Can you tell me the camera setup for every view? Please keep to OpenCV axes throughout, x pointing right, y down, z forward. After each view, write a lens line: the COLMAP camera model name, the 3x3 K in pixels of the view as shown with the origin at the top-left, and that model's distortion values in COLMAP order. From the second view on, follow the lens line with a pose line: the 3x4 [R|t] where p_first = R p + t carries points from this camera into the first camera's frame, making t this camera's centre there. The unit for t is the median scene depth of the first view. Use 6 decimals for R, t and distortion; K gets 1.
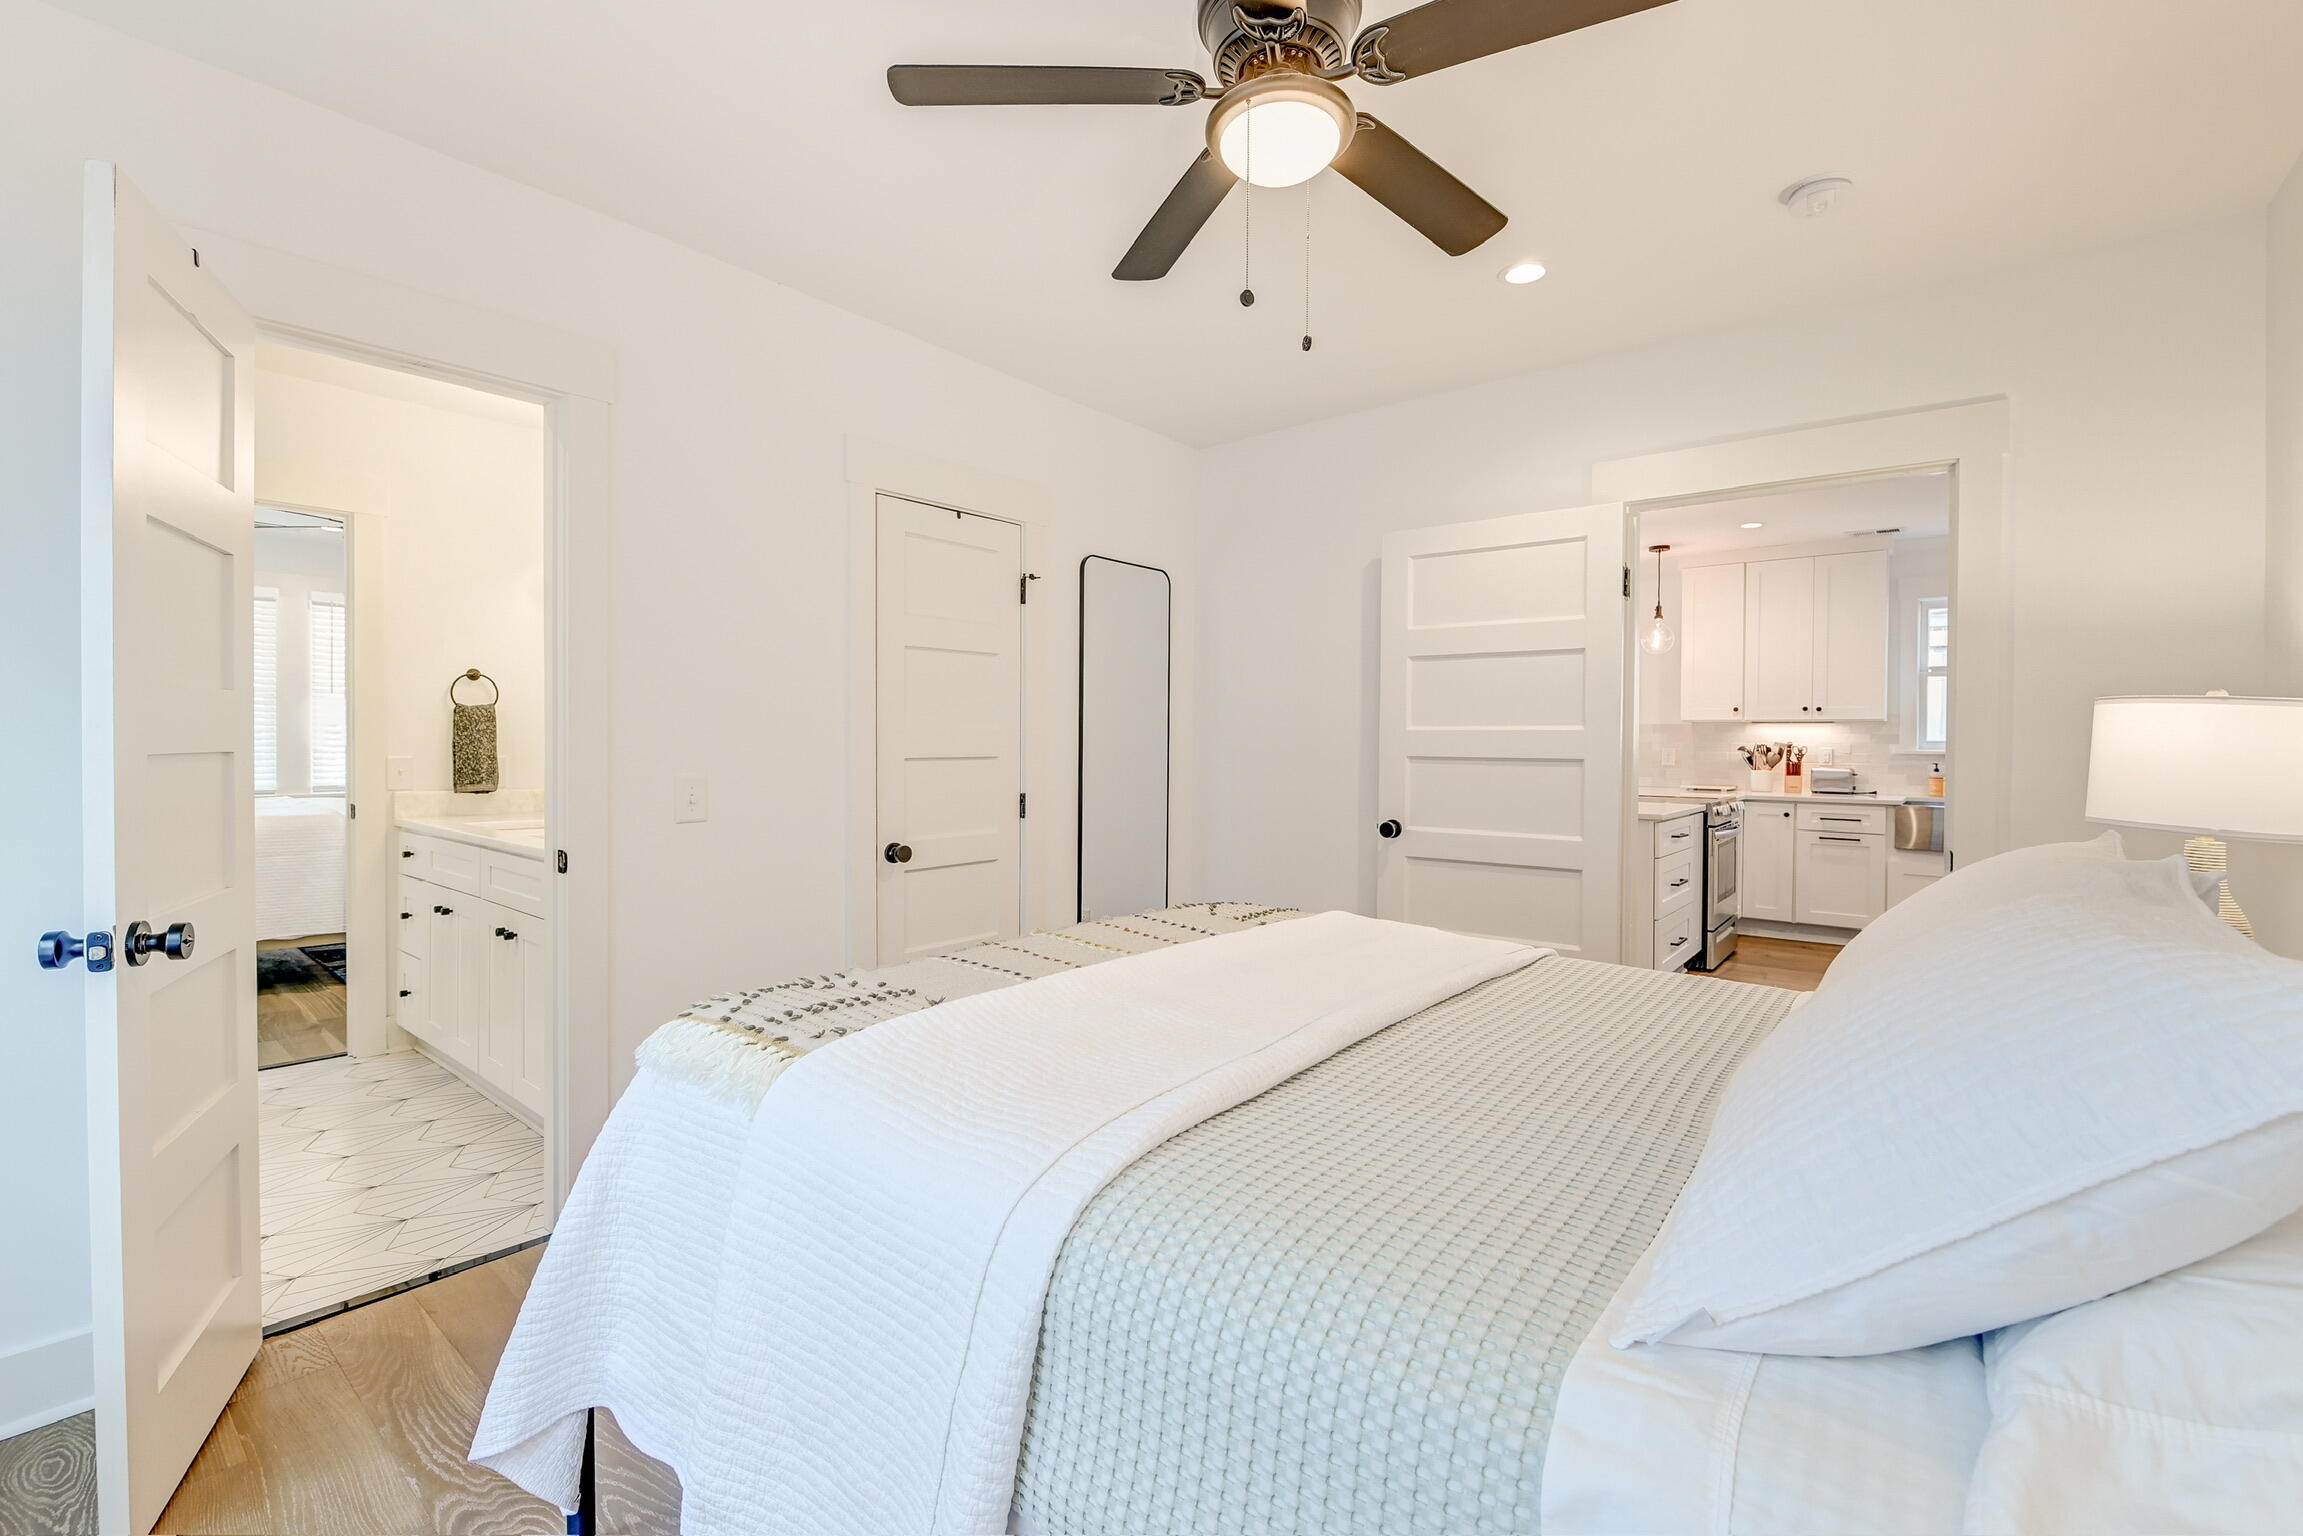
lens RADIAL K [[965.9, 0, 1148.9], [0, 965.9, 757.6], [0, 0, 1]] dist [0.001017, -0.008886]
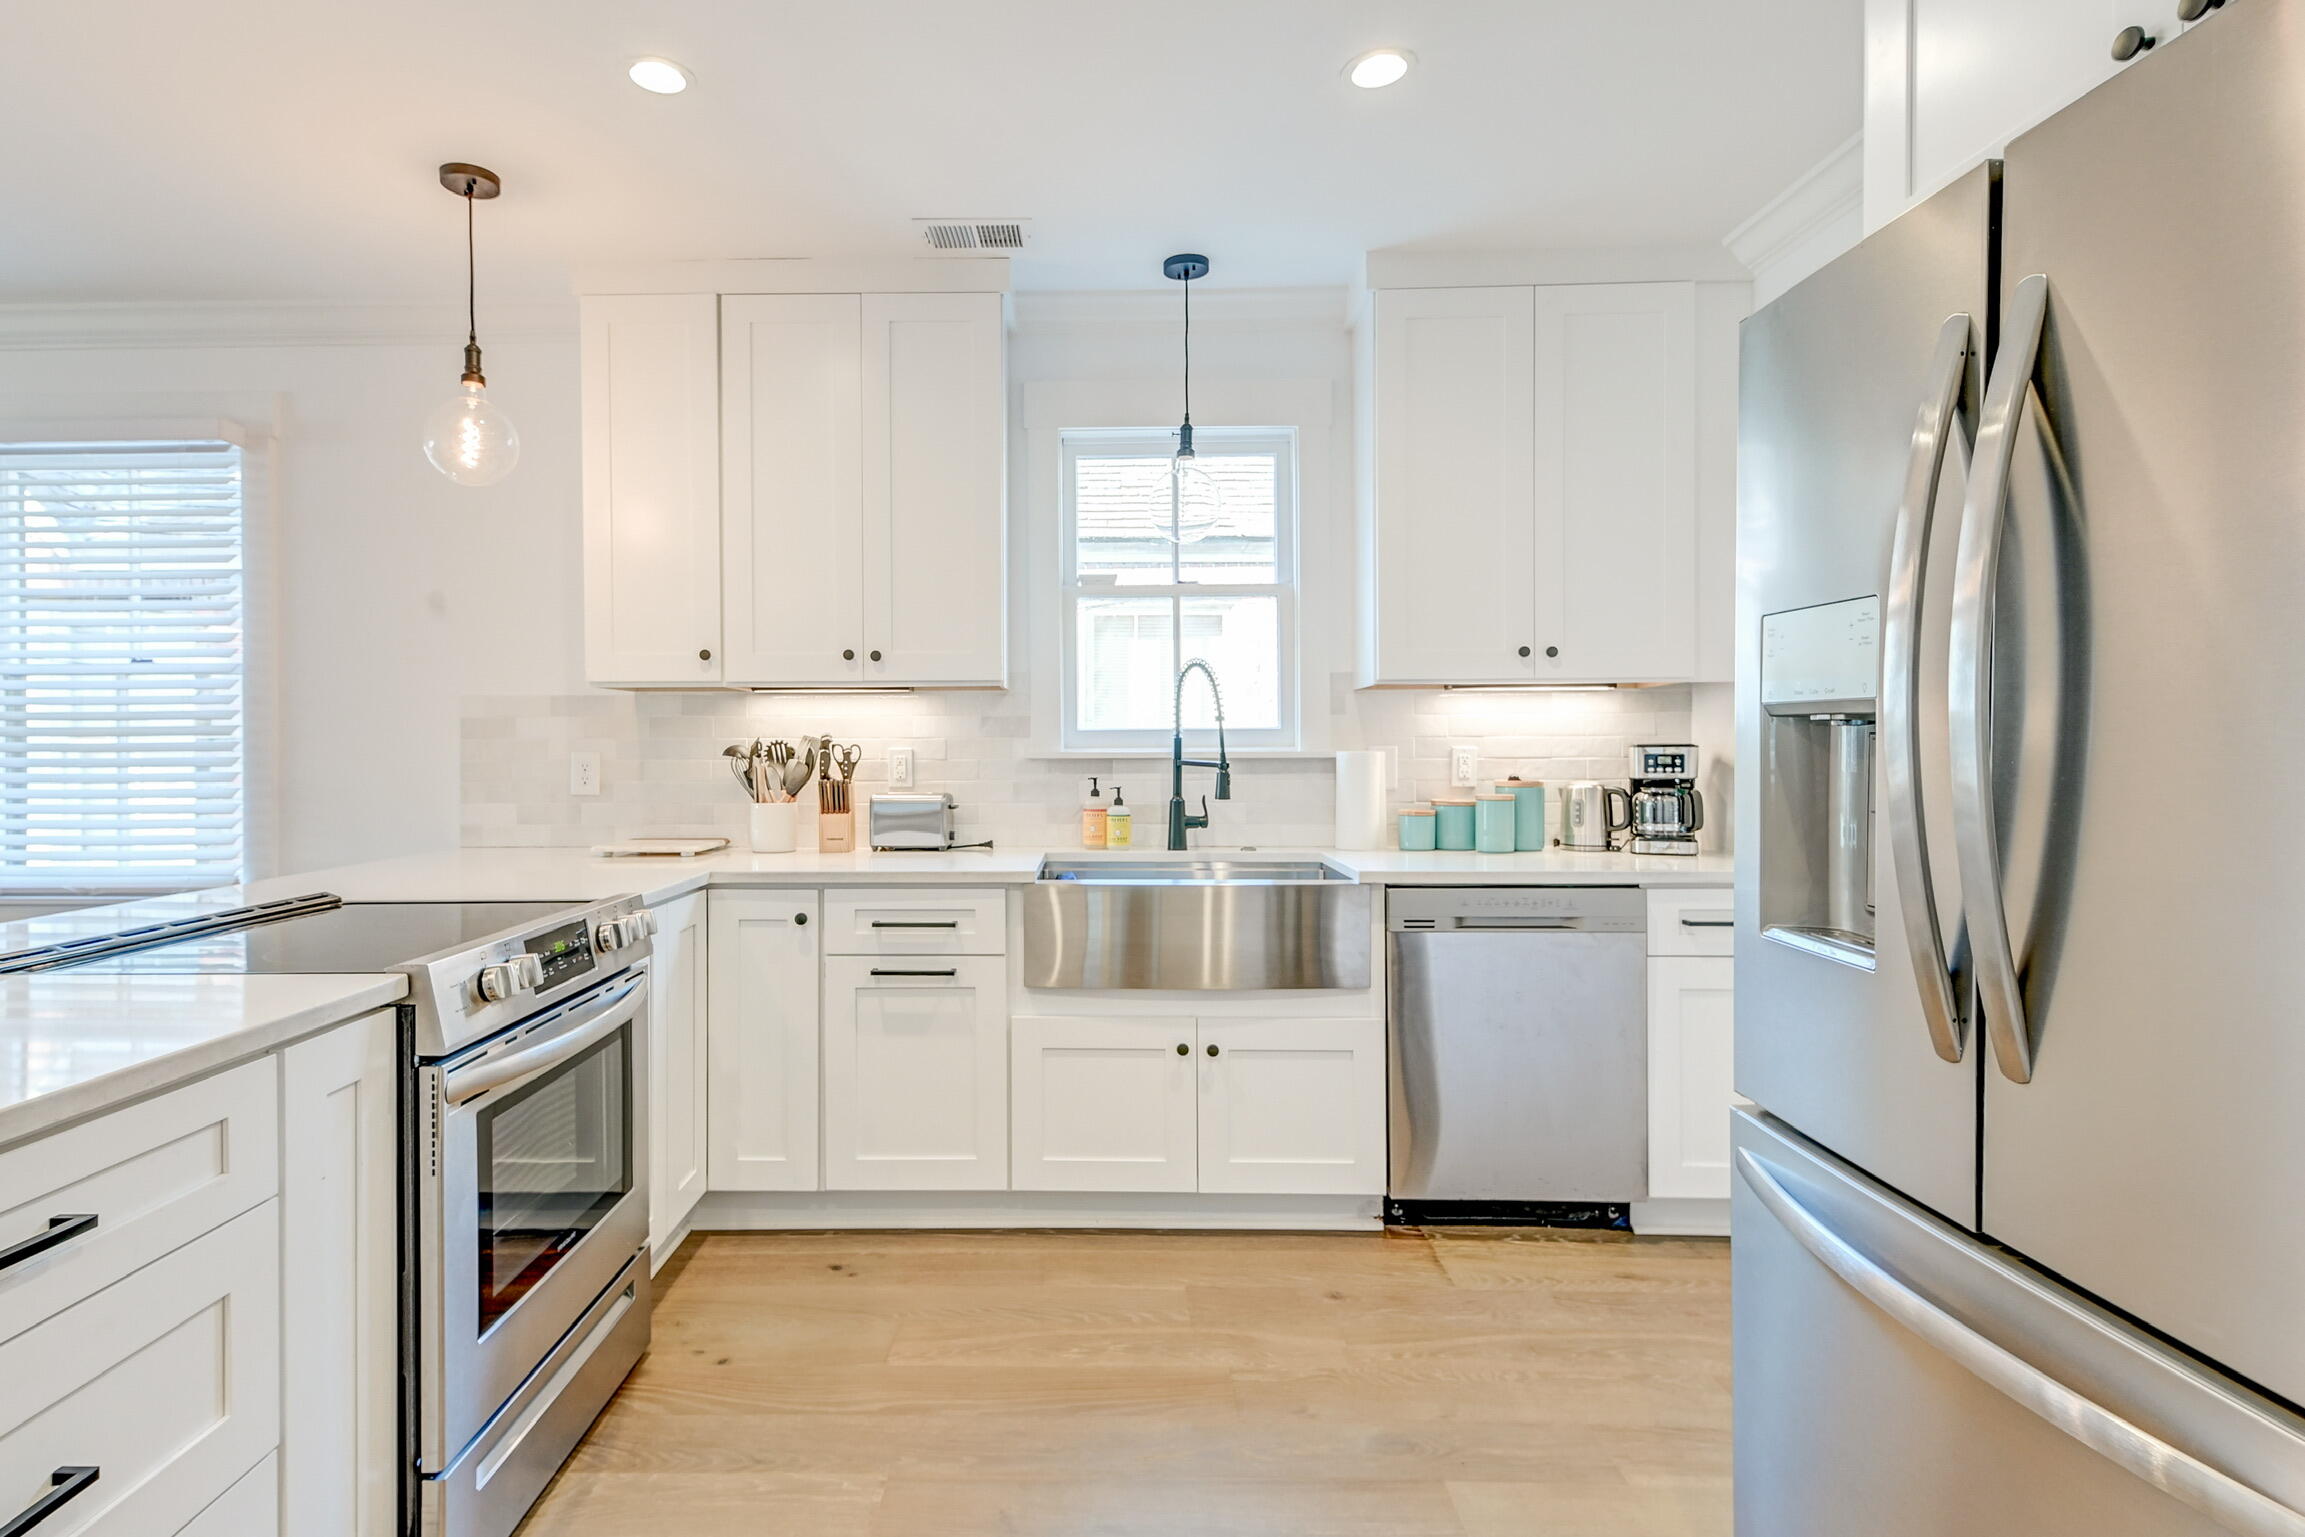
lens RADIAL K [[1188.0, 0, 1145.5], [0, 1188.0, 755.0], [0, 0, 1]] dist [-0.000727, -0.000090]
pose [[0.734930, -0.012828, 0.678022, 0.426112], [0.018874, 0.999821, -0.001541, -0.003859], [-0.677880, 0.013929, 0.735040, 0.535577]]
